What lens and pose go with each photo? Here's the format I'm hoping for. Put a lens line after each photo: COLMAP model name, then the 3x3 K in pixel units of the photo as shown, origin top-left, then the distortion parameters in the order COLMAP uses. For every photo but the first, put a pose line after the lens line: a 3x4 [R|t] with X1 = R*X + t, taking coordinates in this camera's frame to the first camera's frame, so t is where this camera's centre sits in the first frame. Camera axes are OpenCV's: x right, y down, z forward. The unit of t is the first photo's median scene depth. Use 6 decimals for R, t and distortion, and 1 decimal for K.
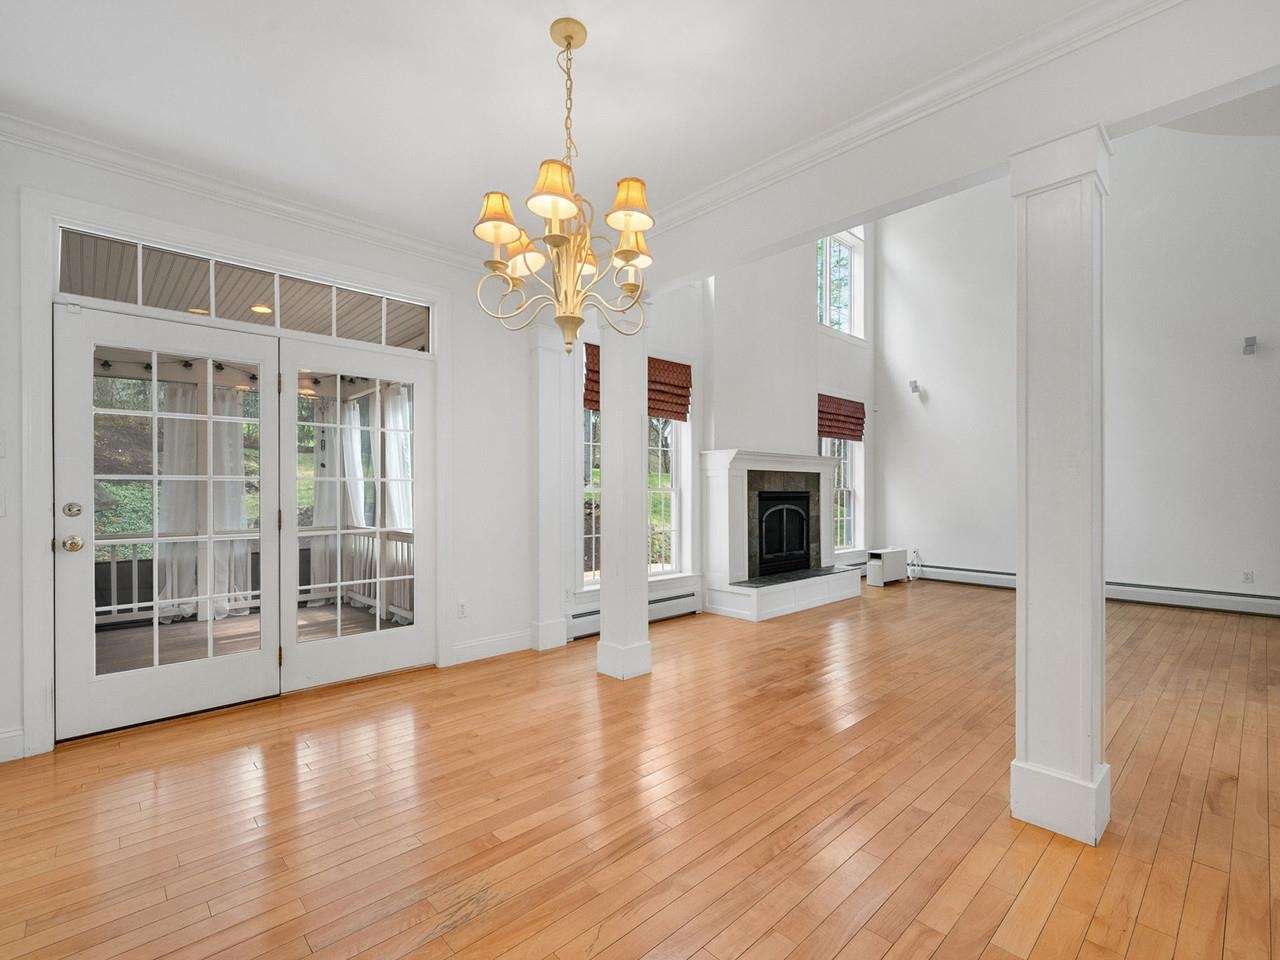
lens RADIAL K [[608.4, 0, 642.4], [0, 608.4, 487.9], [0, 0, 1]] dist [-0.000897, -0.000346]
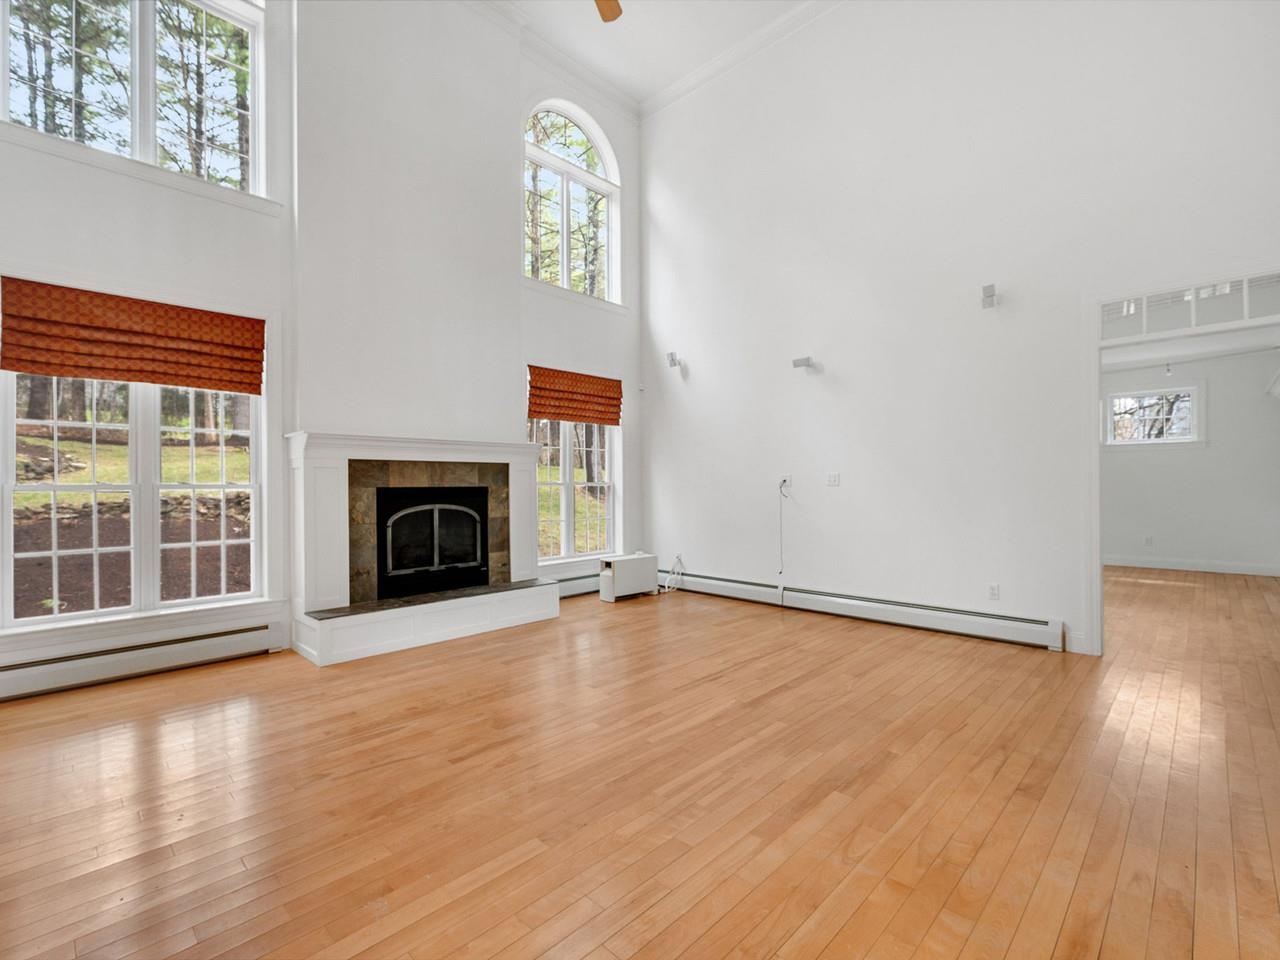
lens RADIAL K [[607.1, 0, 636.5], [0, 607.1, 478.2], [0, 0, 1]] dist [-0.001090, -0.000419]
pose [[0.999000, -0.006673, 0.044219, 0.434140], [0.006912, 0.999962, -0.005271, 0.000254], [-0.044182, 0.005572, 0.999008, 0.204716]]
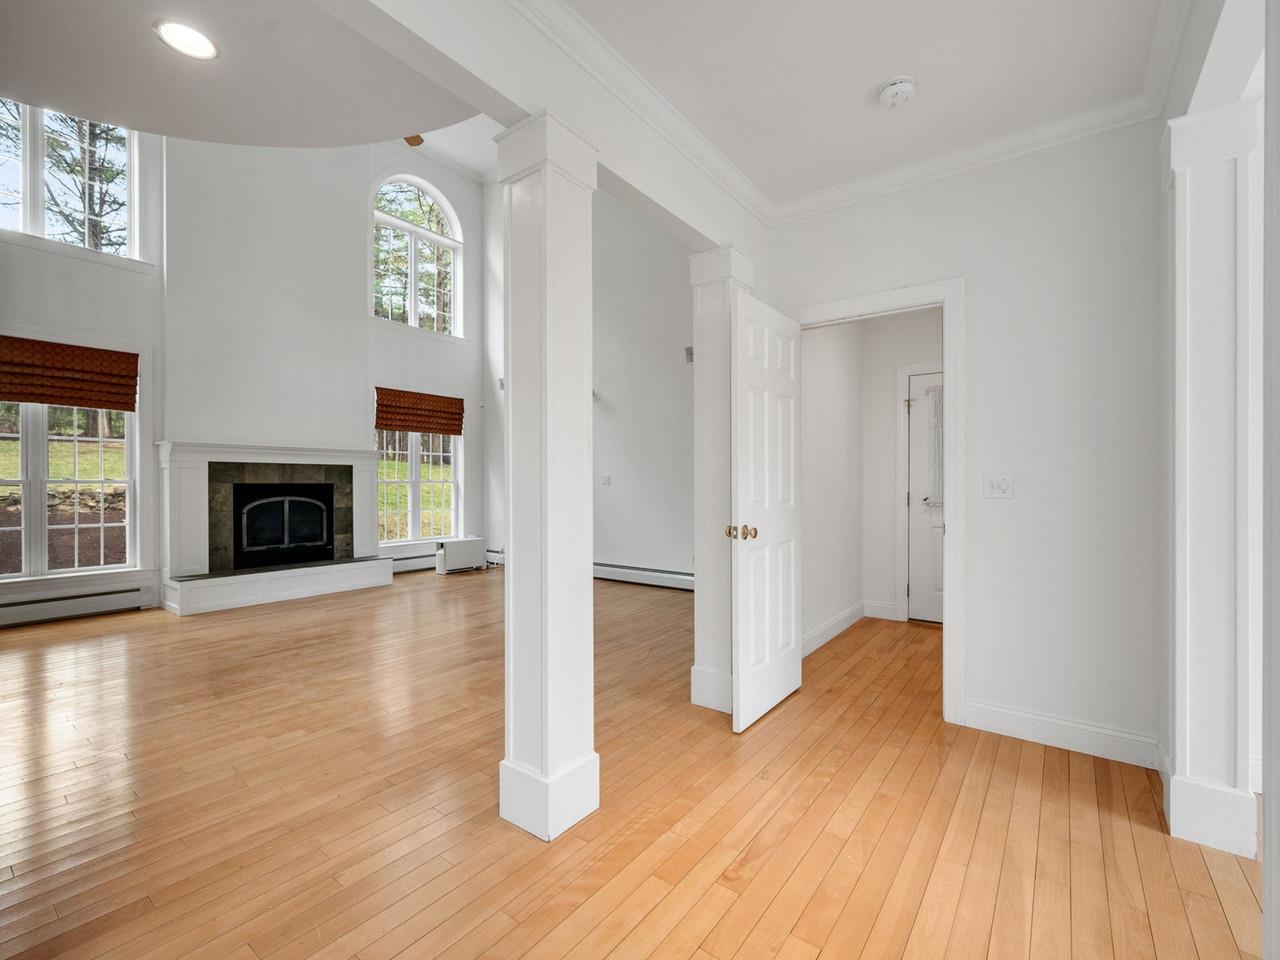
lens RADIAL K [[582.5, 0, 640.0], [0, 582.5, 480.0], [0, 0, 1]] dist [-0.000408, 0.000157]
pose [[0.985207, 0.000244, 0.171370, 0.614748], [-0.000282, 1.000000, 0.000195, -0.000330], [-0.171370, -0.000240, 0.985207, -0.046966]]
